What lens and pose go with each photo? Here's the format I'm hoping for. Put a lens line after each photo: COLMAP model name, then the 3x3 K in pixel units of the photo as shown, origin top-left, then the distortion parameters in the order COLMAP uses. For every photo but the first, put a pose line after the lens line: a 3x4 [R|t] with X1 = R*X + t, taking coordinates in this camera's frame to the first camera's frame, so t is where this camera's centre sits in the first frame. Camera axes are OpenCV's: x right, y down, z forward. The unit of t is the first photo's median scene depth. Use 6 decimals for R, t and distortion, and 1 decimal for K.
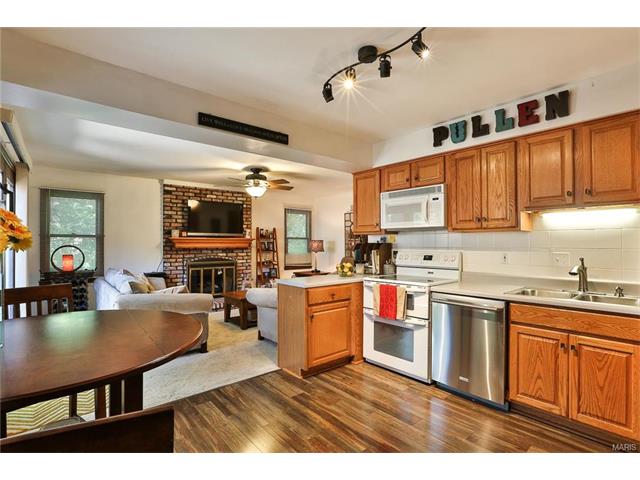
lens RADIAL K [[318.5, 0, 320.0], [0, 318.5, 240.0], [0, 0, 1]] dist [0.001130, 0.000332]
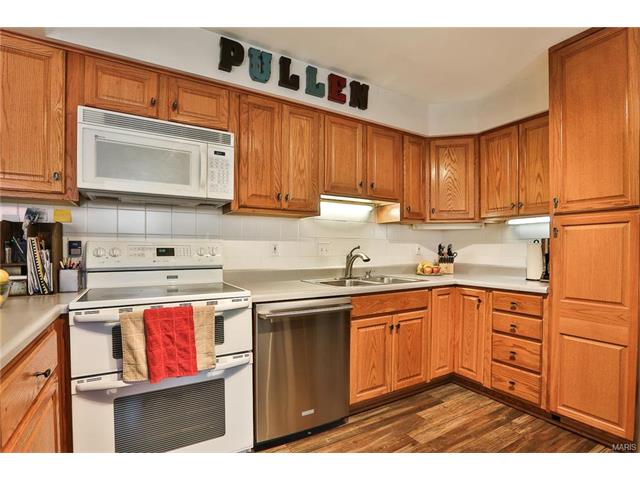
lens RADIAL K [[317.9, 0, 320.2], [0, 317.9, 254.8], [0, 0, 1]] dist [-0.033995, 0.000151]
pose [[0.166165, -0.017314, 0.985946, -0.240495], [-0.018978, 0.999605, 0.020753, 0.057968], [-0.985915, -0.022160, 0.165770, 0.831685]]
